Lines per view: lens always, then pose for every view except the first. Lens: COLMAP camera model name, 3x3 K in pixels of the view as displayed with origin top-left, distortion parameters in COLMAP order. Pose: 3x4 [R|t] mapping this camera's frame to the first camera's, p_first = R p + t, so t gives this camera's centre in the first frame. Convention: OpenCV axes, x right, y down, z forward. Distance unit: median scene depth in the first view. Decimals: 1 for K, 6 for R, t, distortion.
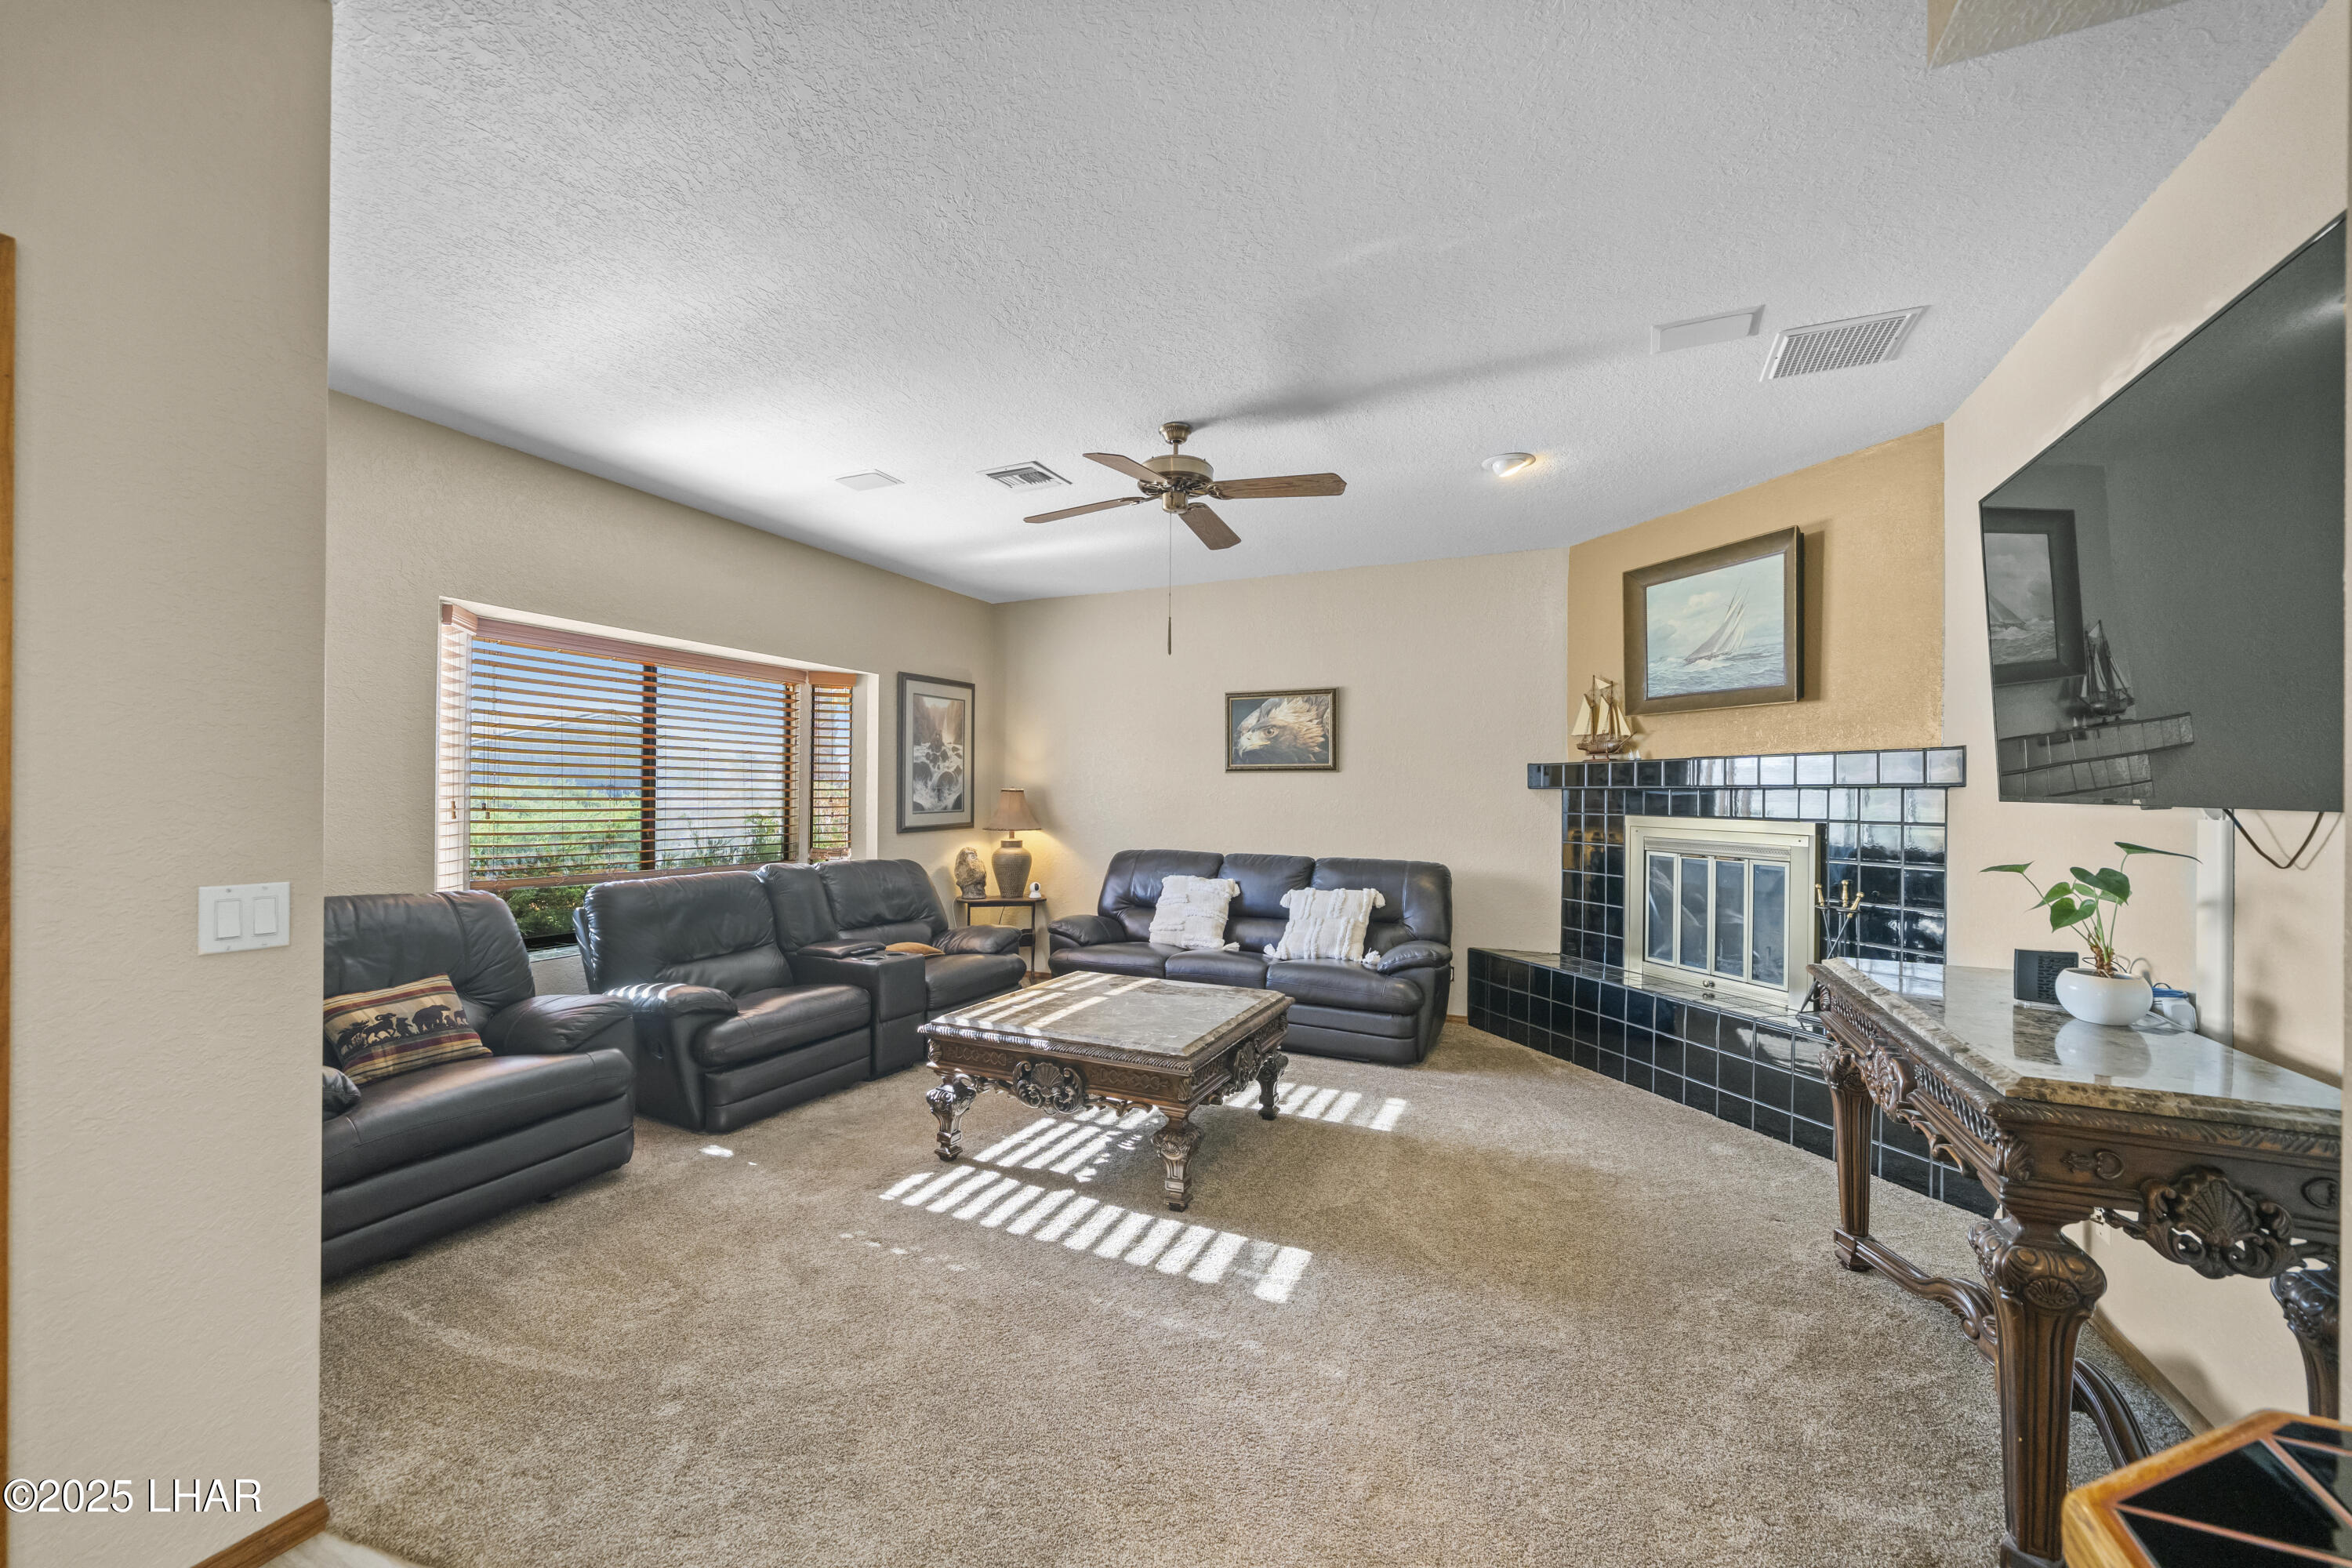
lens RADIAL K [[925.5, 0, 1172.6], [0, 925.5, 791.6], [0, 0, 1]] dist [0.007353, -0.000067]
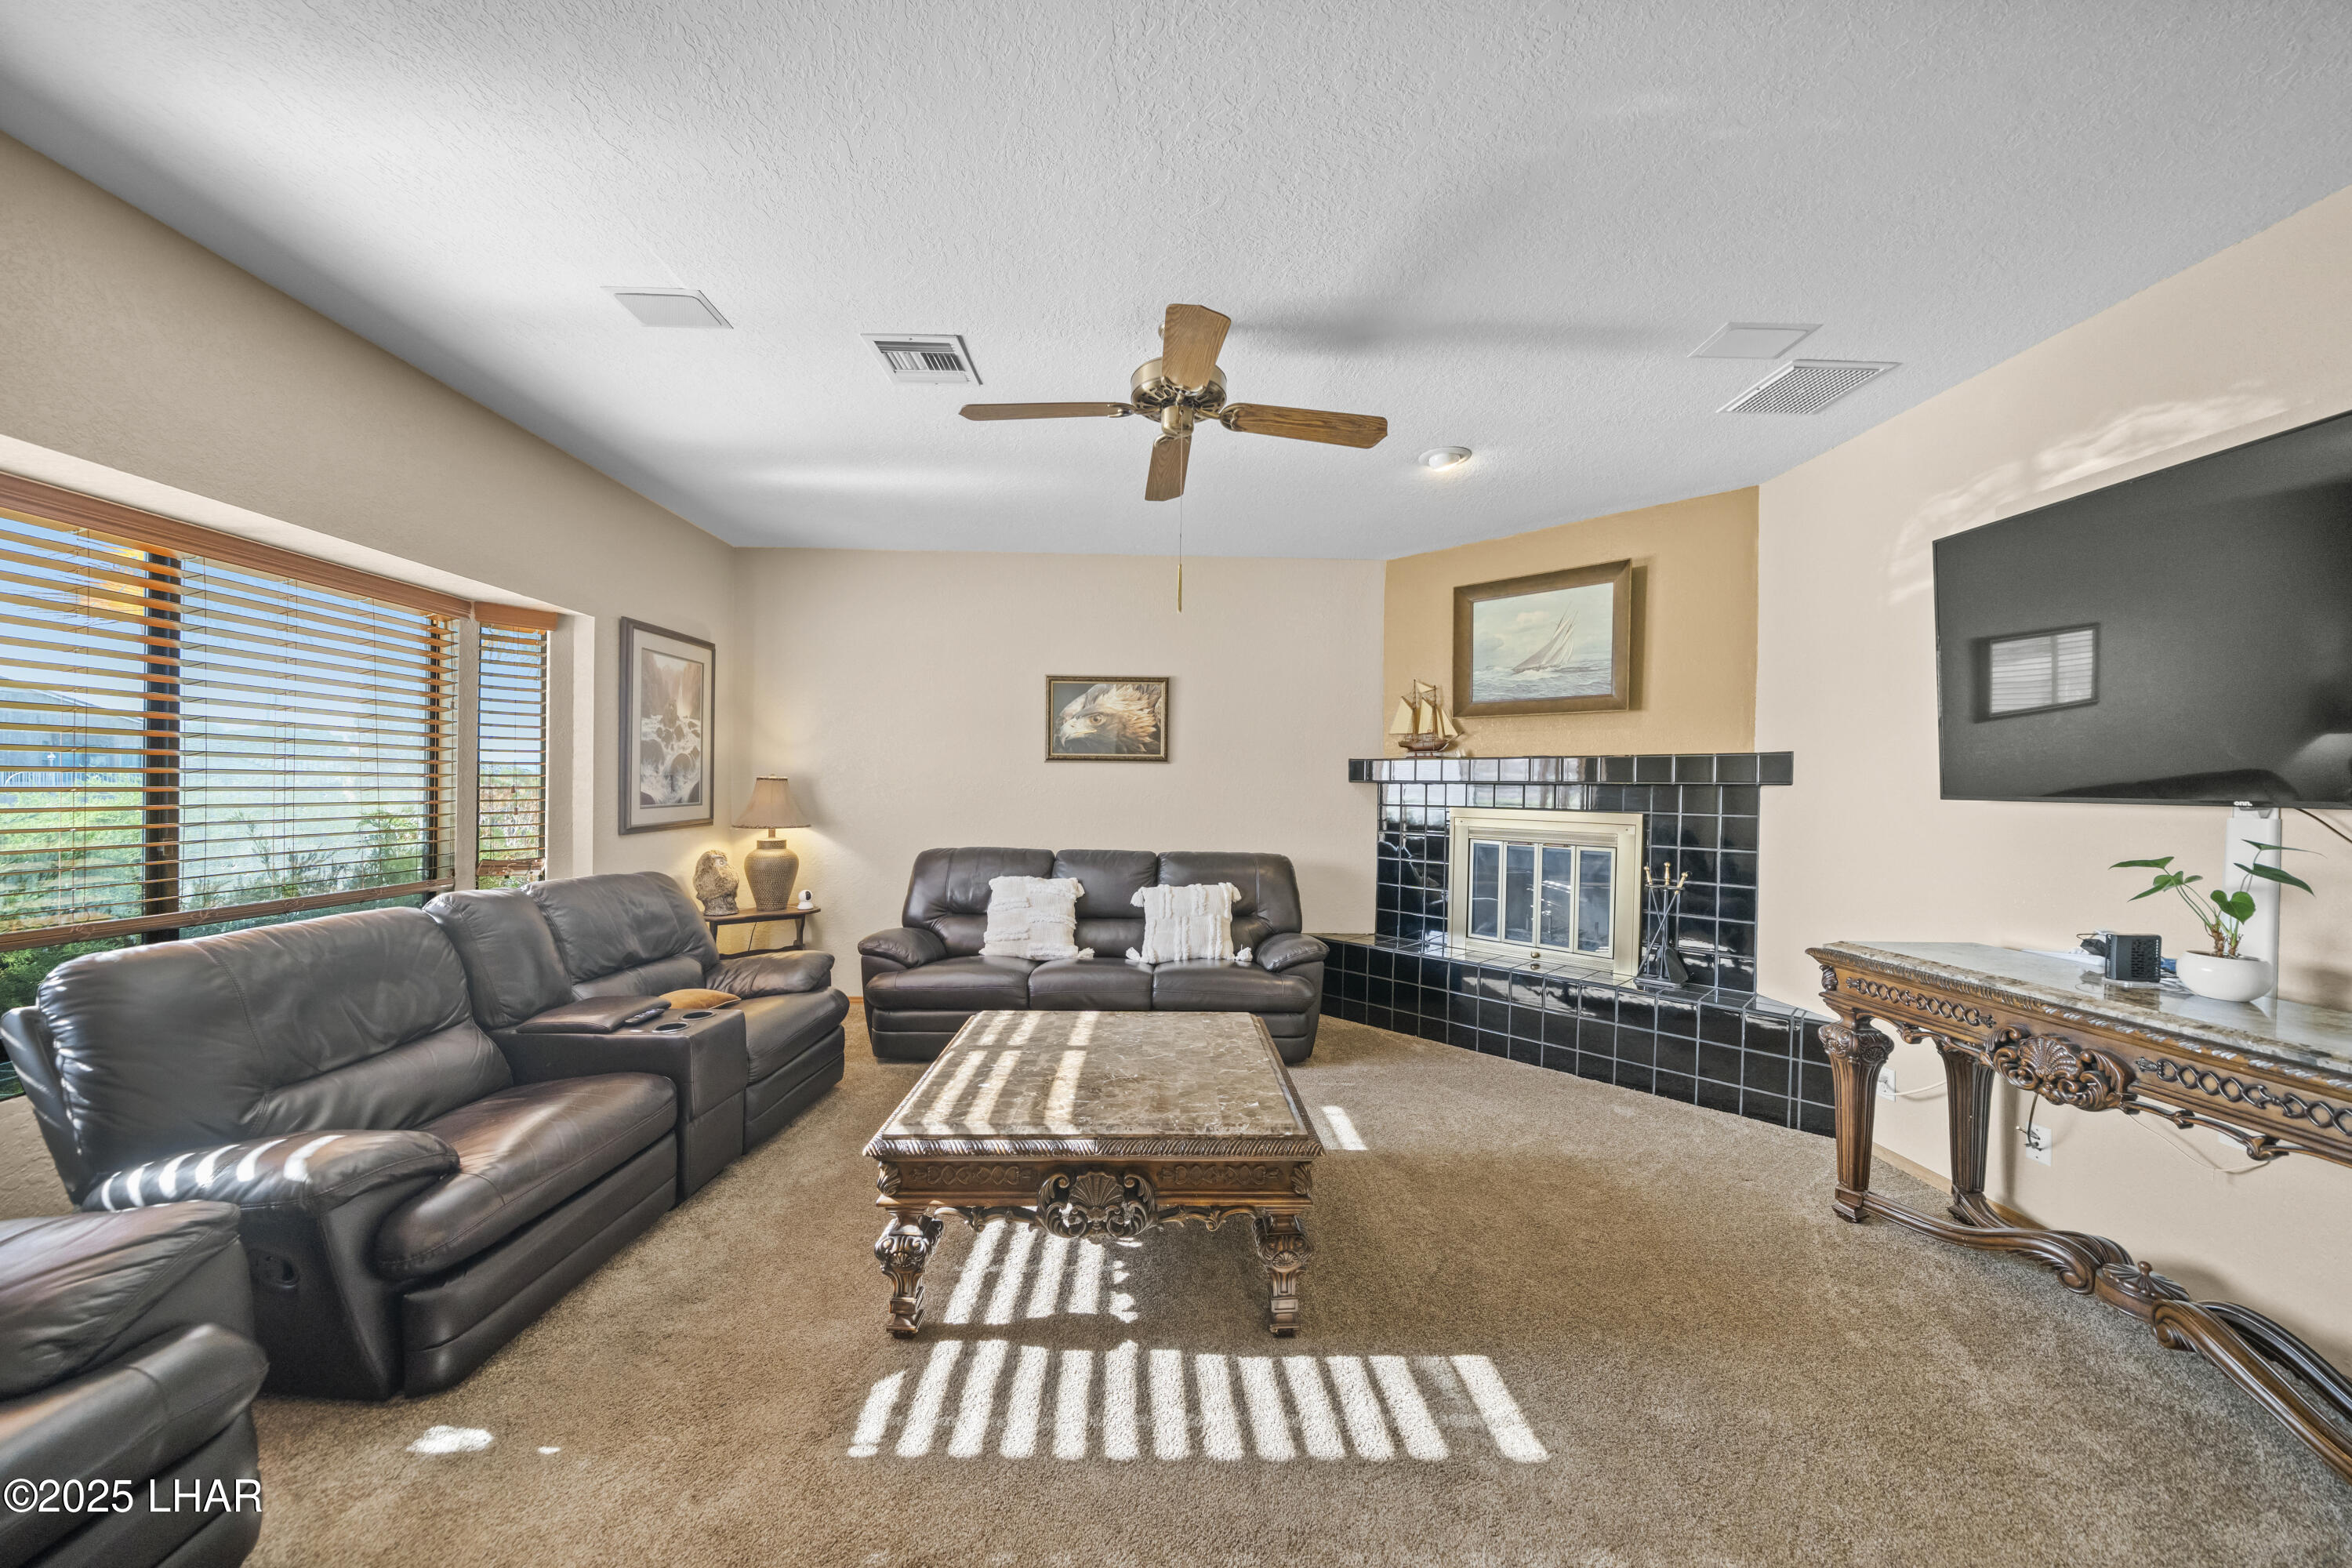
lens RADIAL K [[803.6, 0, 1179.7], [0, 803.6, 793.0], [0, 0, 1]] dist [-0.001392, 0.000012]
pose [[0.894710, 0.001582, 0.446646, -0.249236], [-0.008336, 0.999879, 0.013156, -0.001436], [-0.446571, -0.015494, 0.894614, 0.307987]]
